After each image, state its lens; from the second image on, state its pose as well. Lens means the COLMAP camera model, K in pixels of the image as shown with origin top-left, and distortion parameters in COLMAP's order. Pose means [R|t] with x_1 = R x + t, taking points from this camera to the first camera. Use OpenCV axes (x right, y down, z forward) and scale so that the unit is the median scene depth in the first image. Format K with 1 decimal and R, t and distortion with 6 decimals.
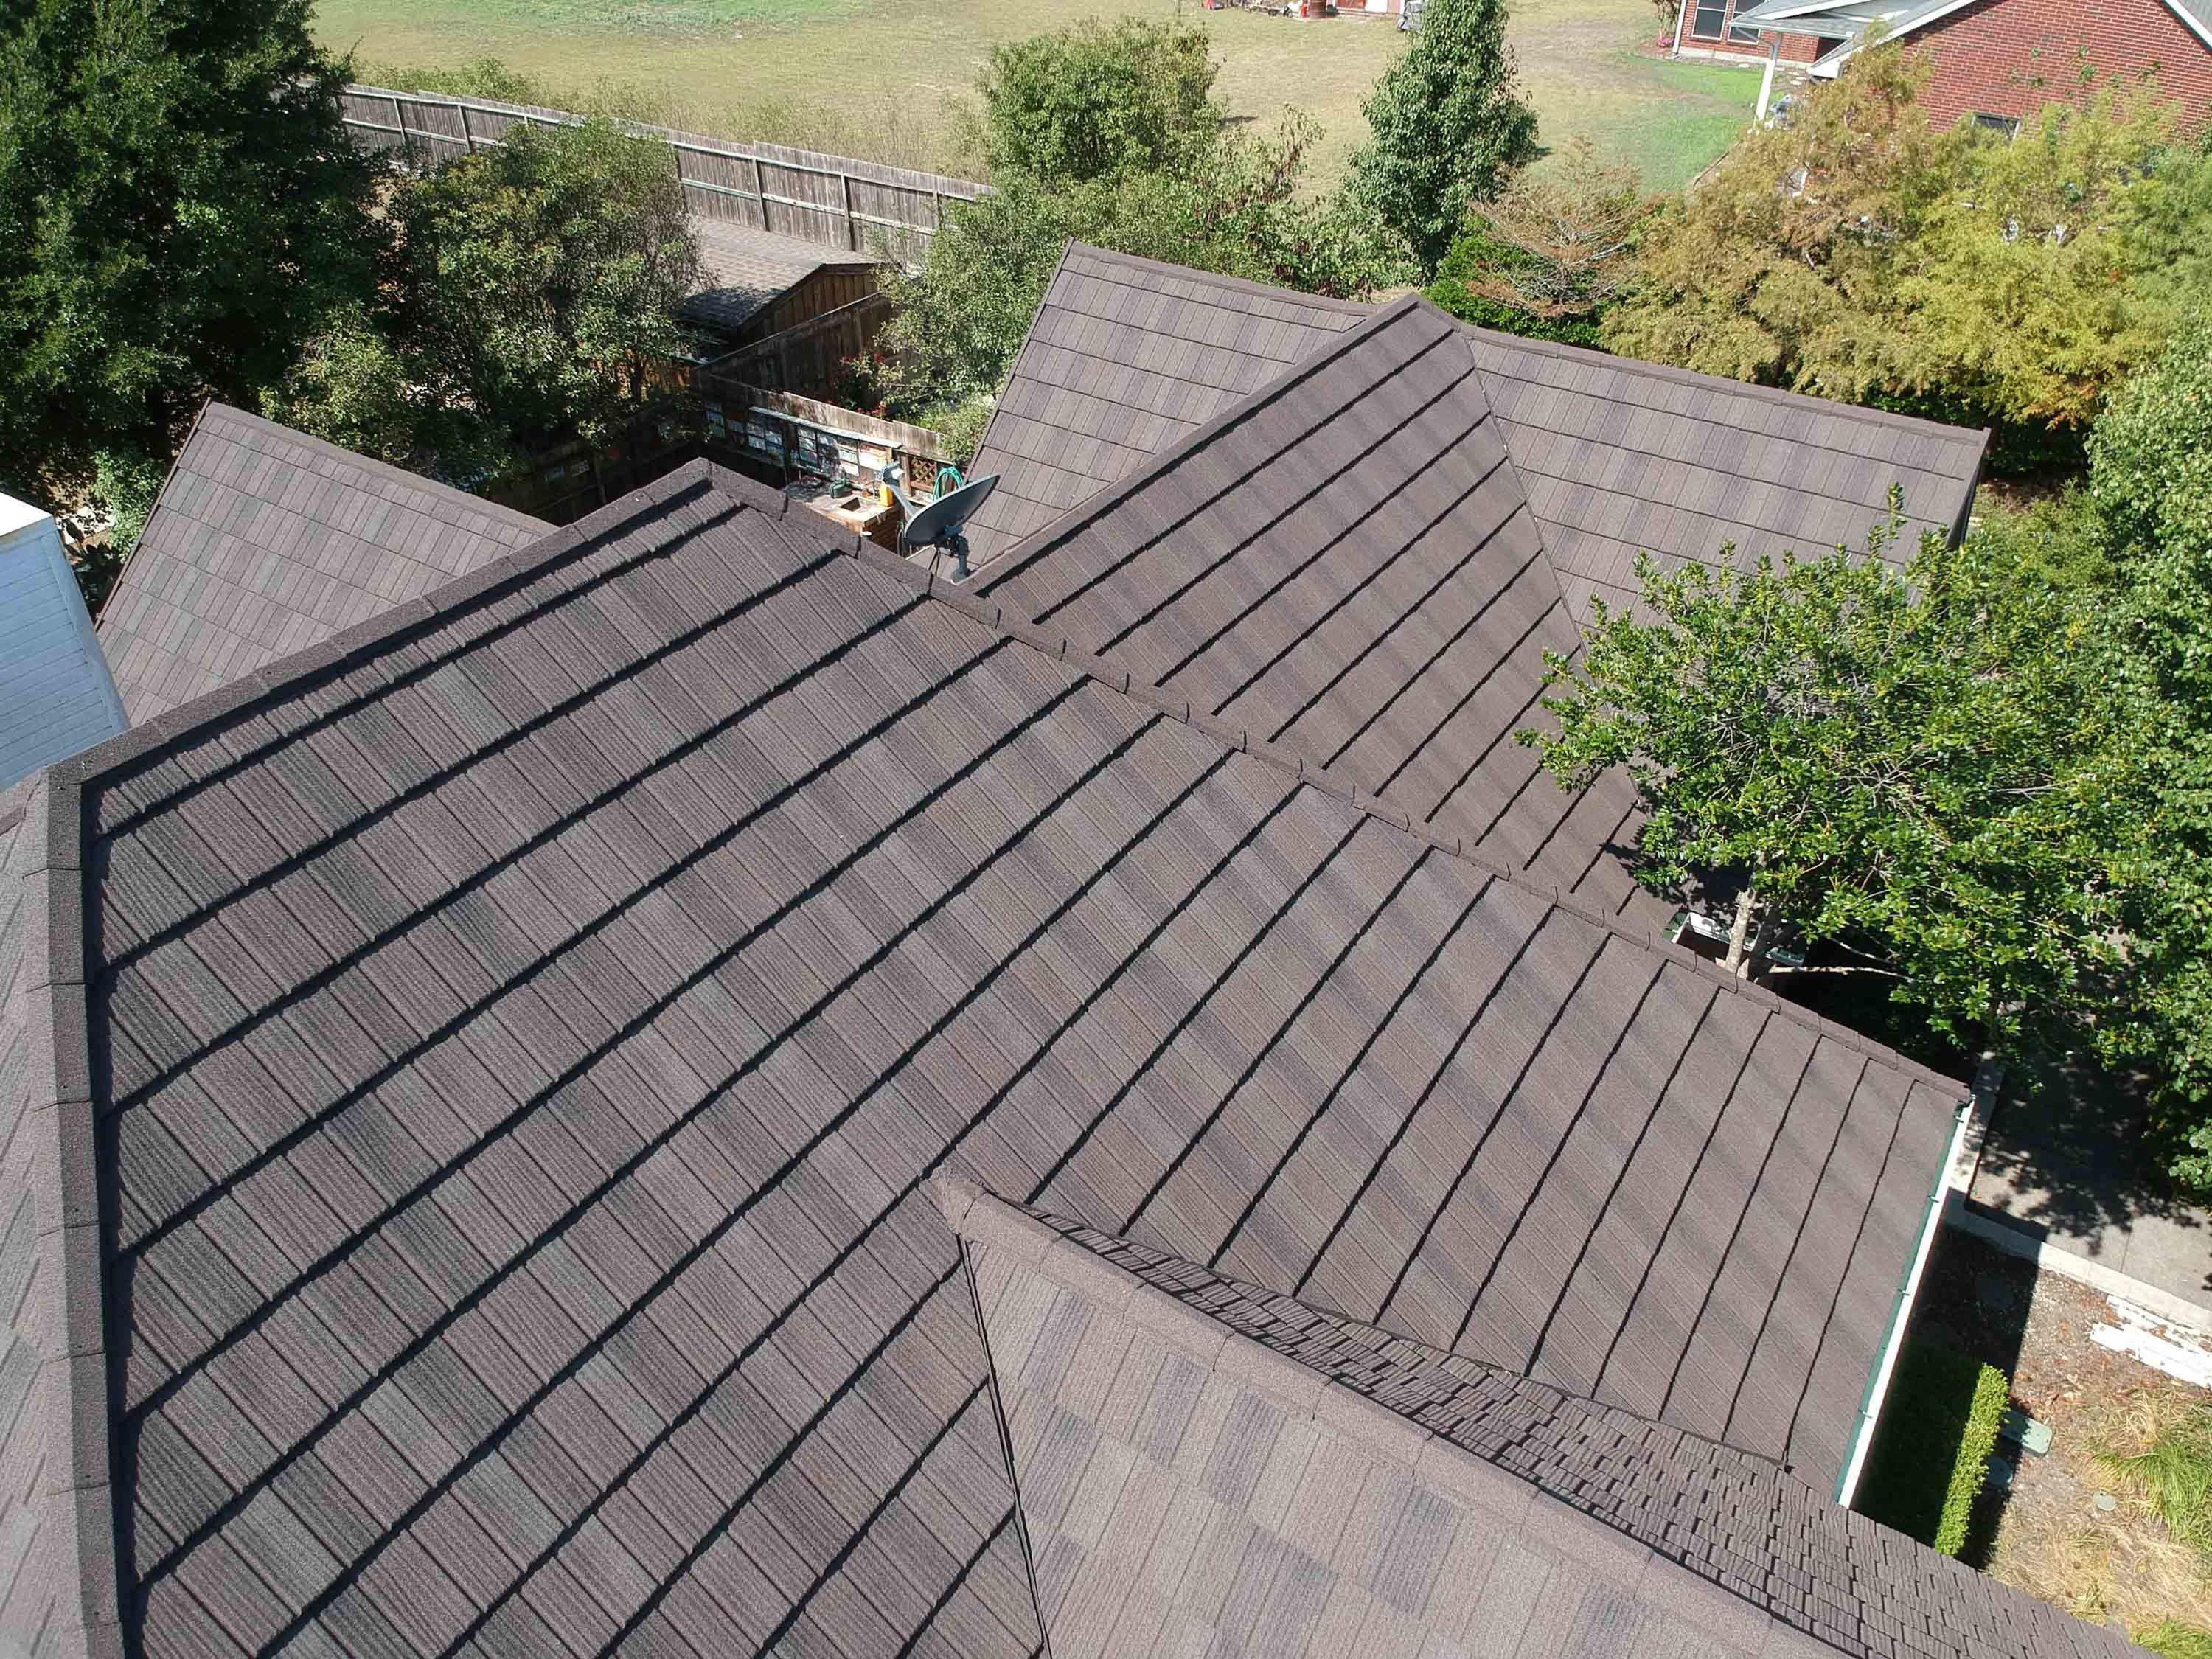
lens RADIAL K [[1620.1, 0, 1106.0], [0, 1620.1, 829.5], [0, 0, 1]] dist [0.089438, -0.158646]
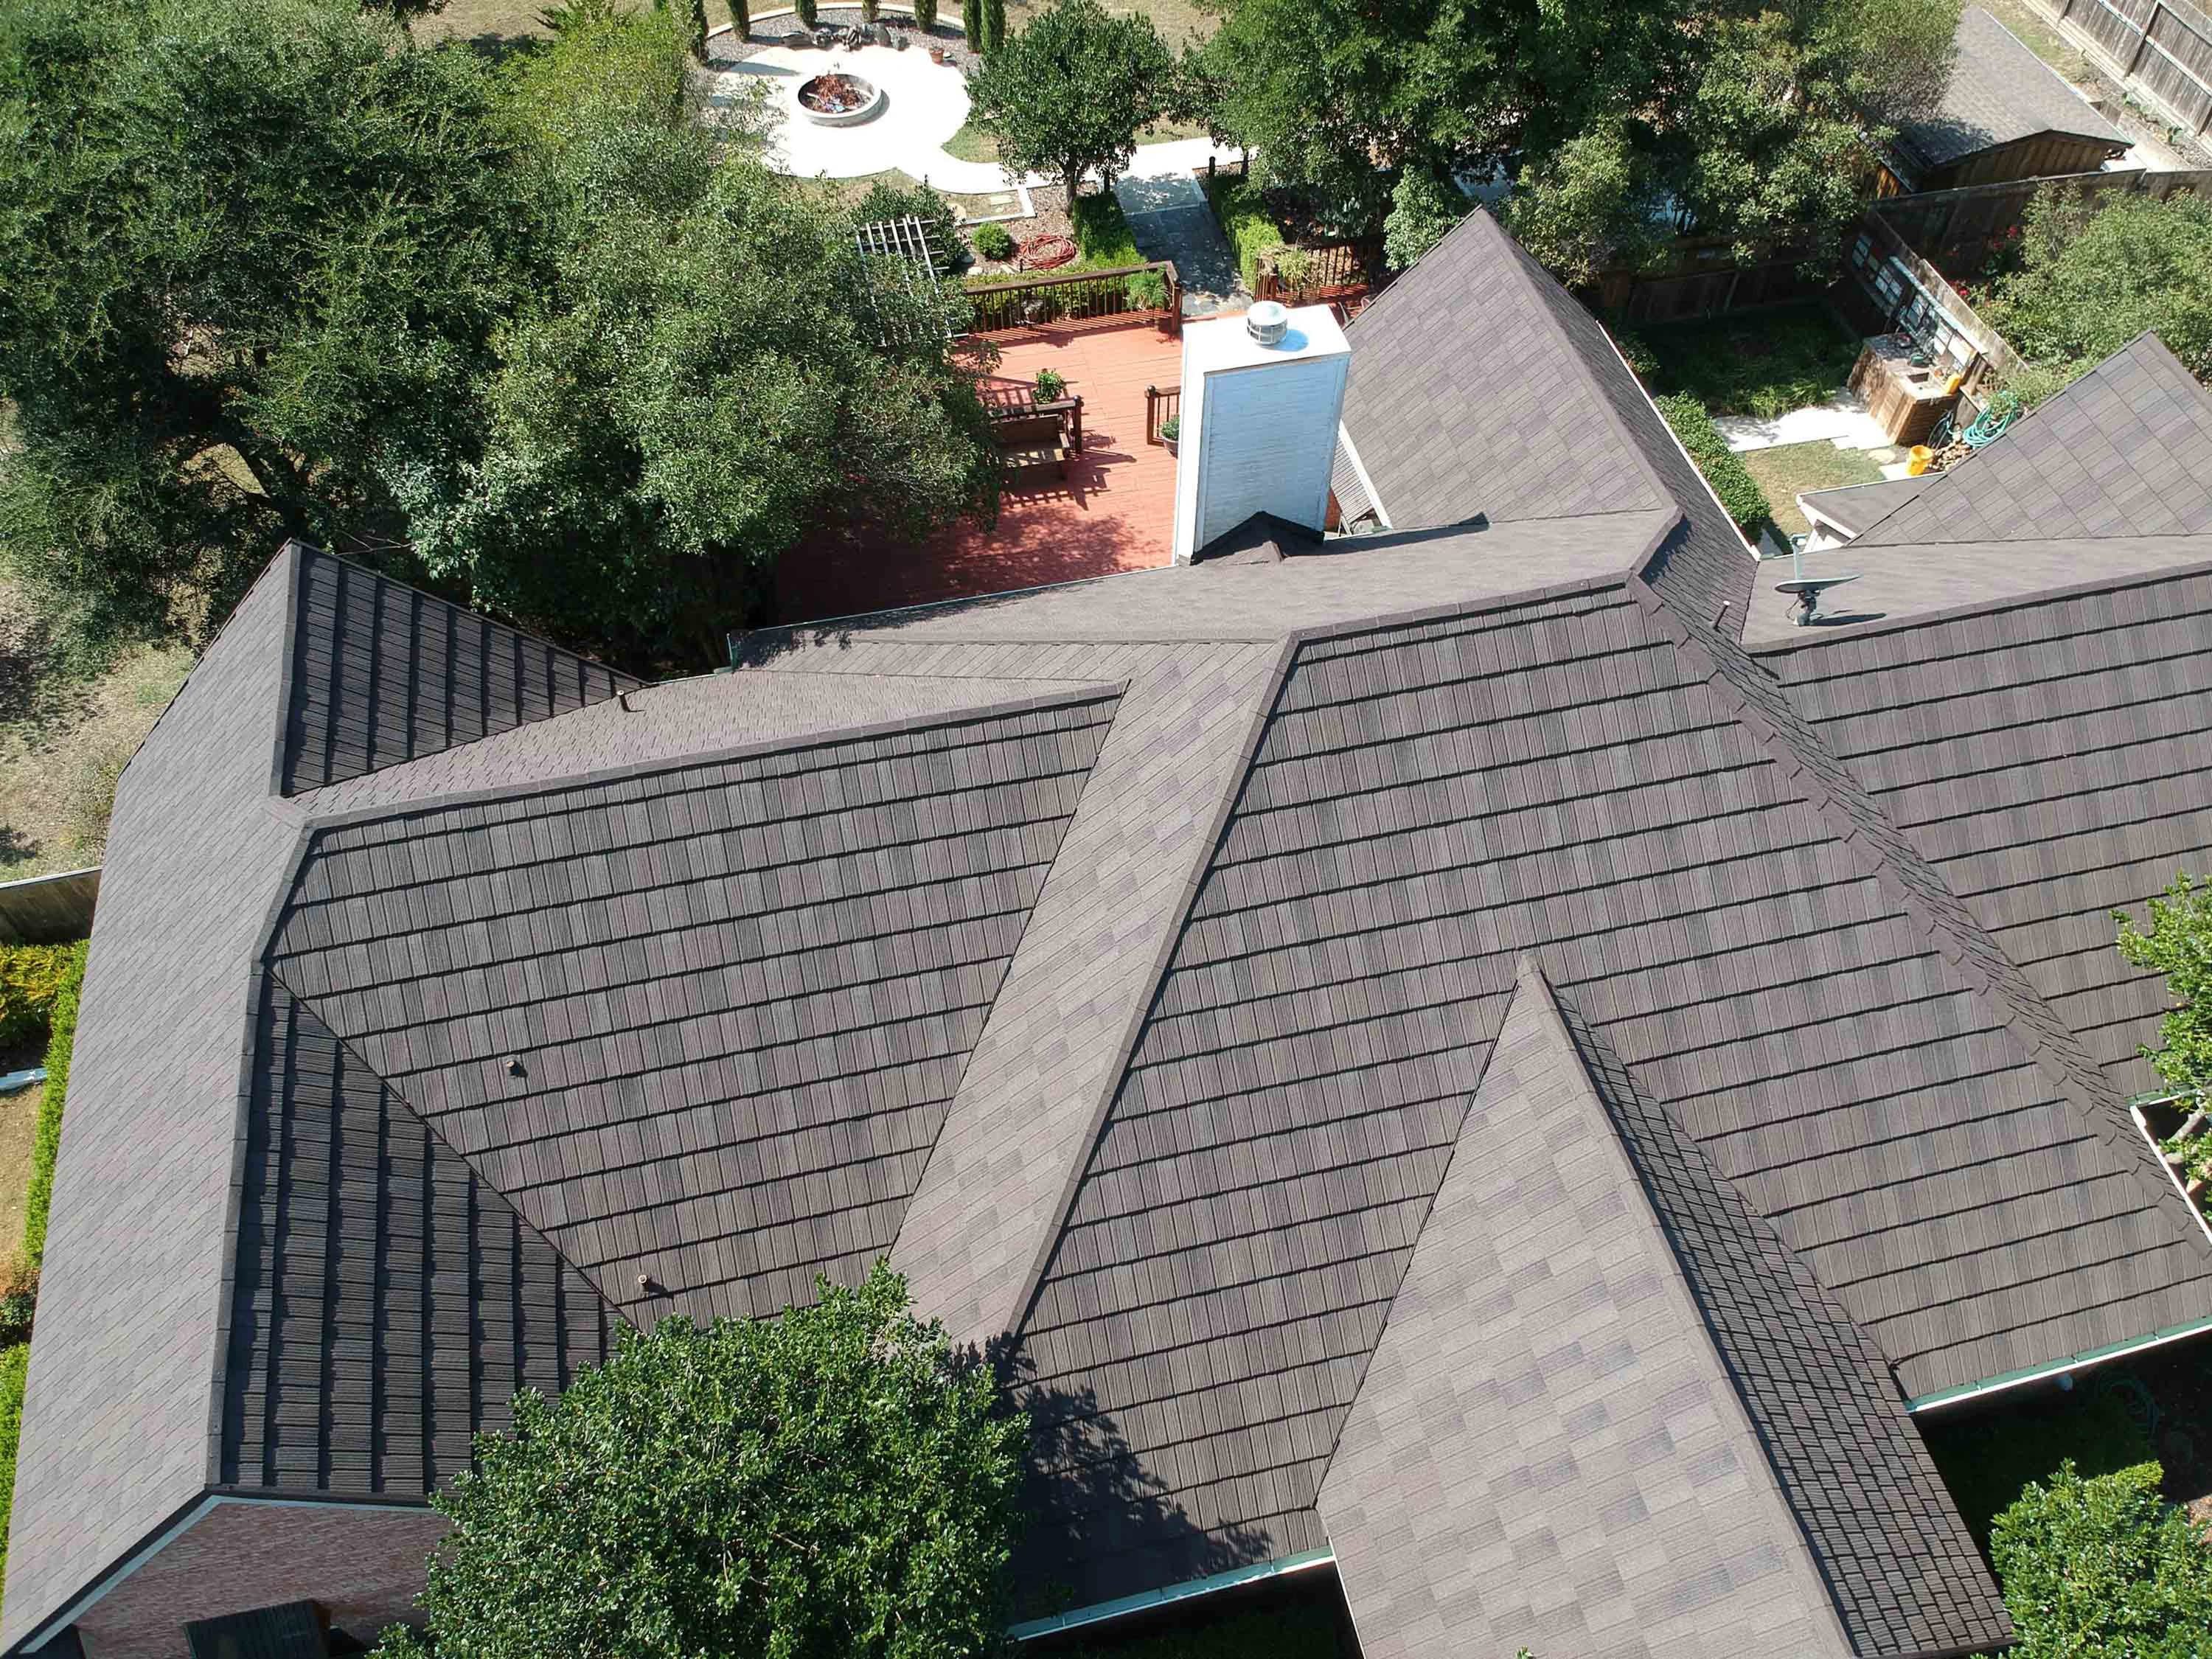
lens RADIAL K [[1607.2, 0, 1122.5], [0, 1607.2, 811.1], [0, 0, 1]] dist [0.156120, -0.289753]
pose [[0.726879, 0.541777, -0.422048, 0.319303], [-0.406762, 0.834786, 0.371049, -0.531535], [0.553345, -0.098035, 0.827163, -1.064417]]
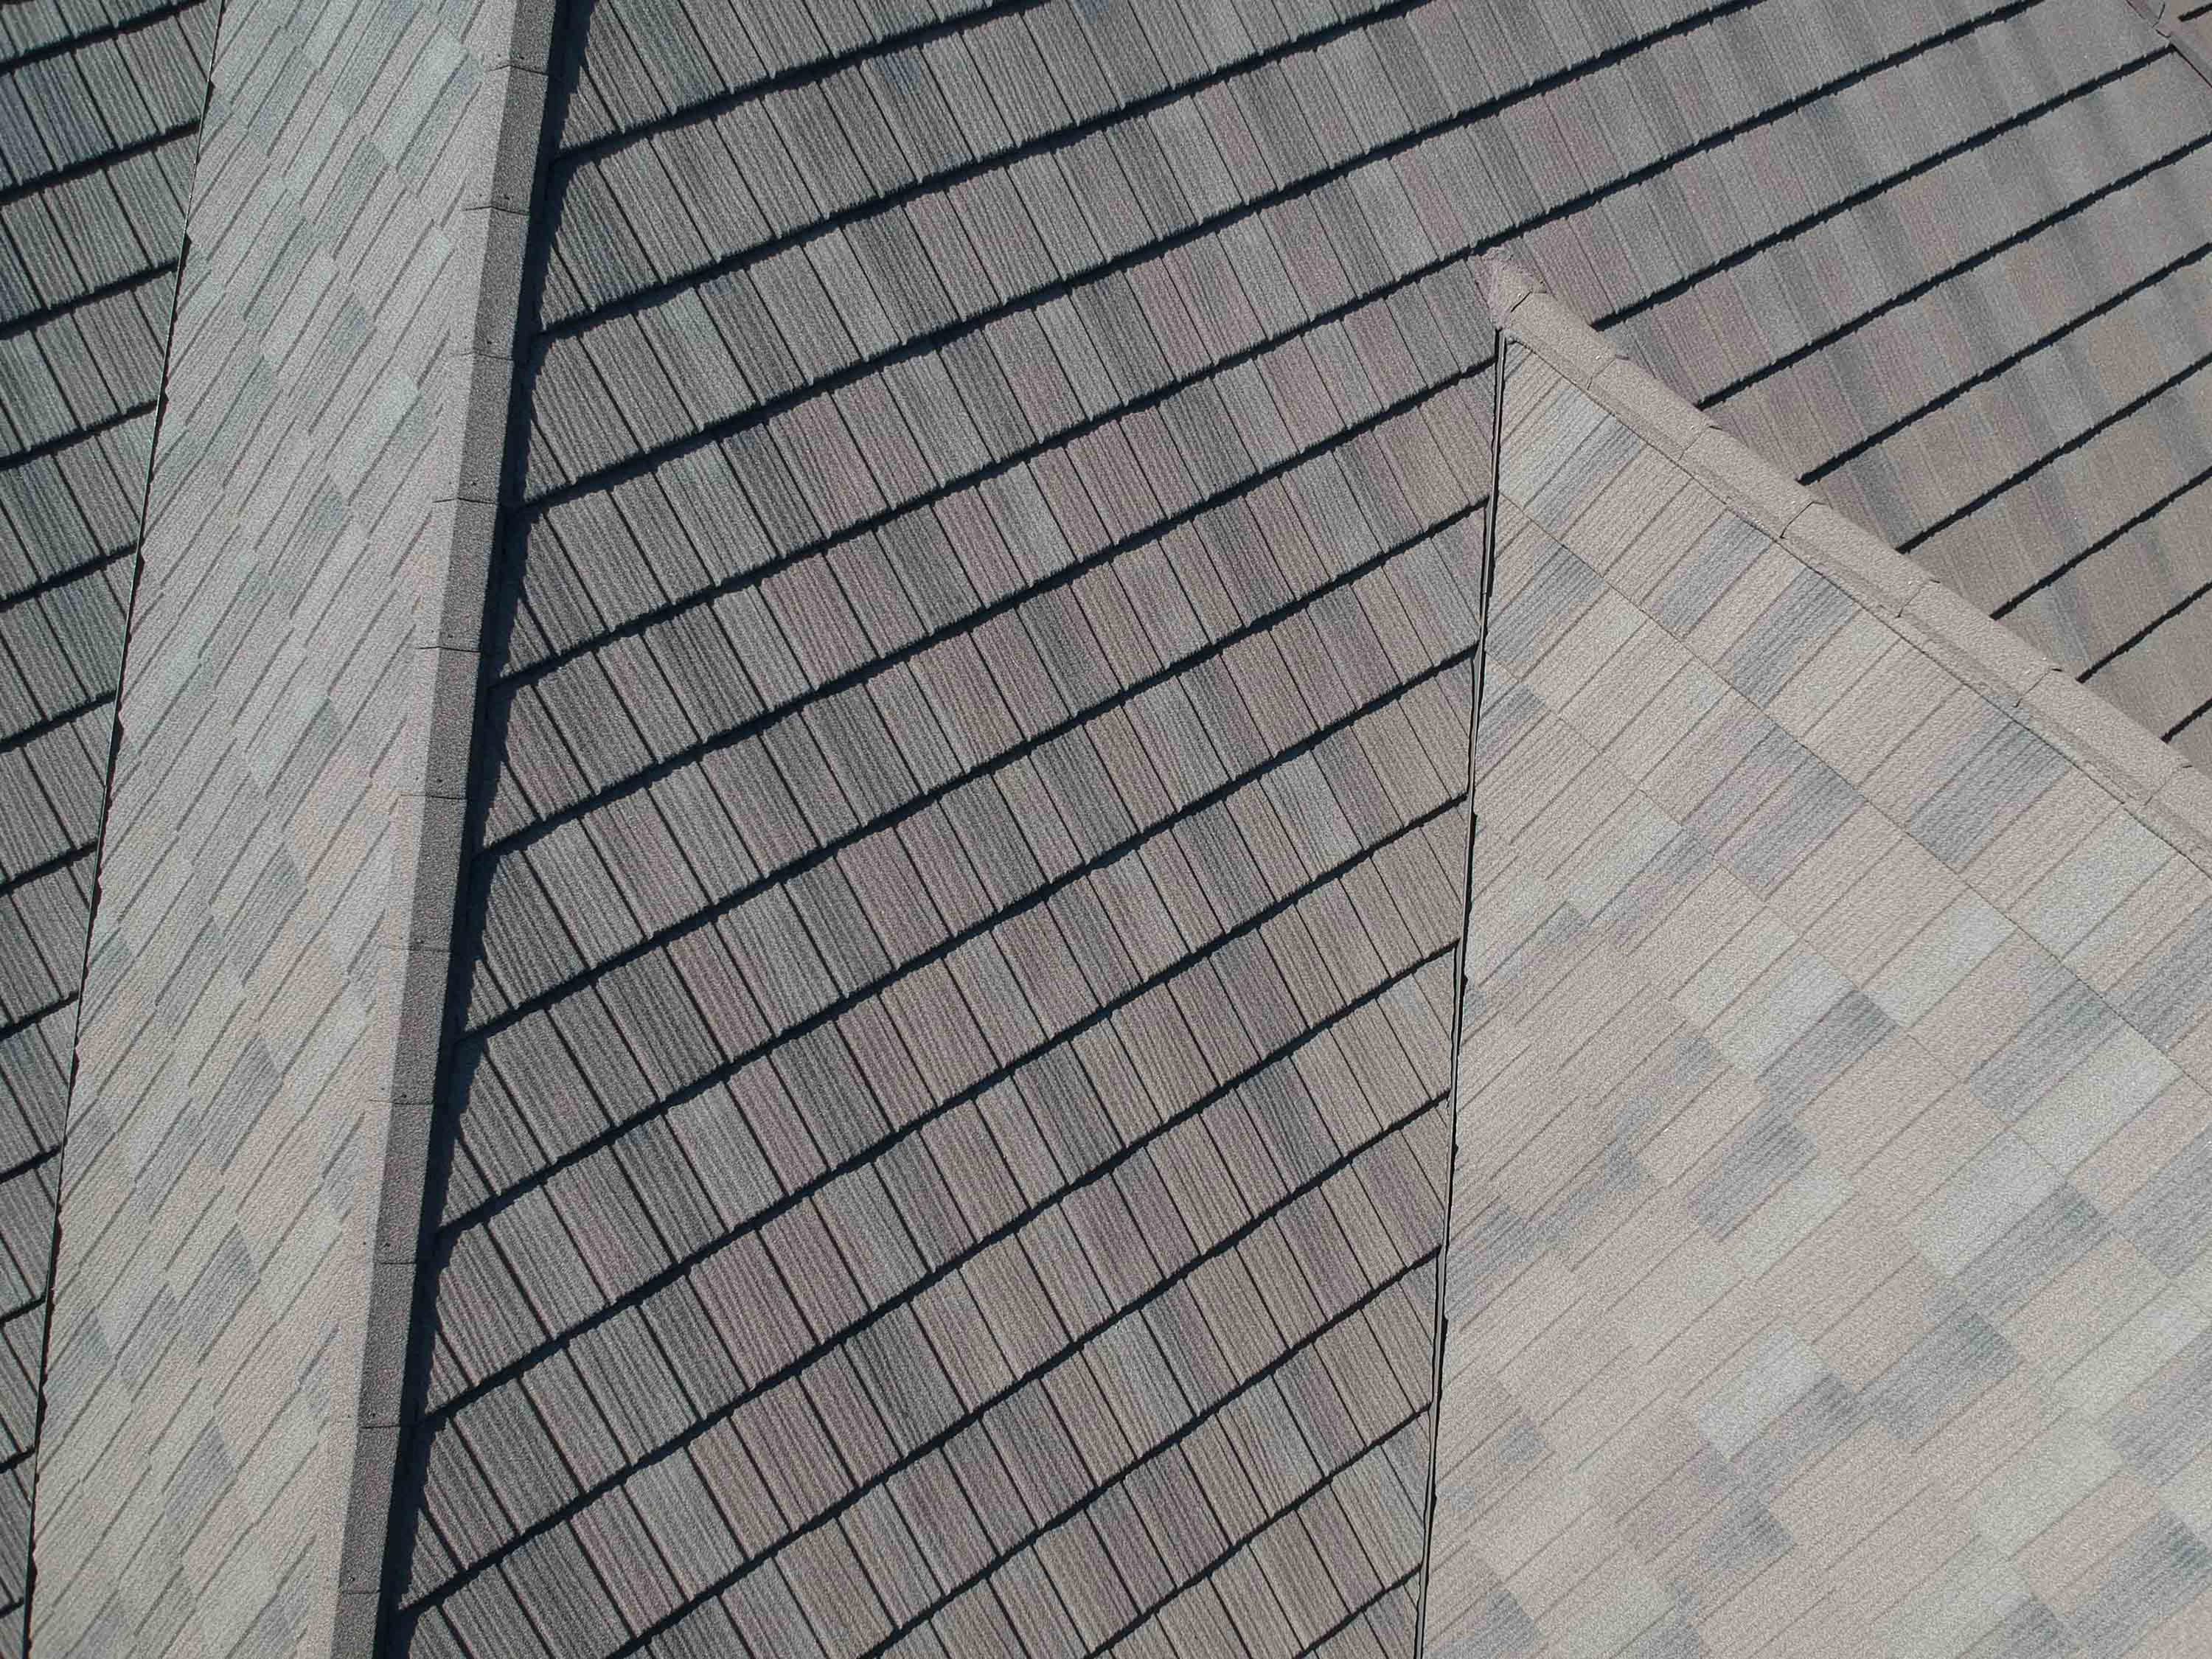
lens RADIAL K [[1612.2, 0, 1117.5], [0, 1612.2, 811.7], [0, 0, 1]] dist [0.085607, -0.129316]
pose [[0.924423, 0.297672, -0.238400, -0.002336], [-0.215386, 0.923380, 0.317771, 0.256405], [0.314725, -0.242407, 0.917707, 0.145417]]
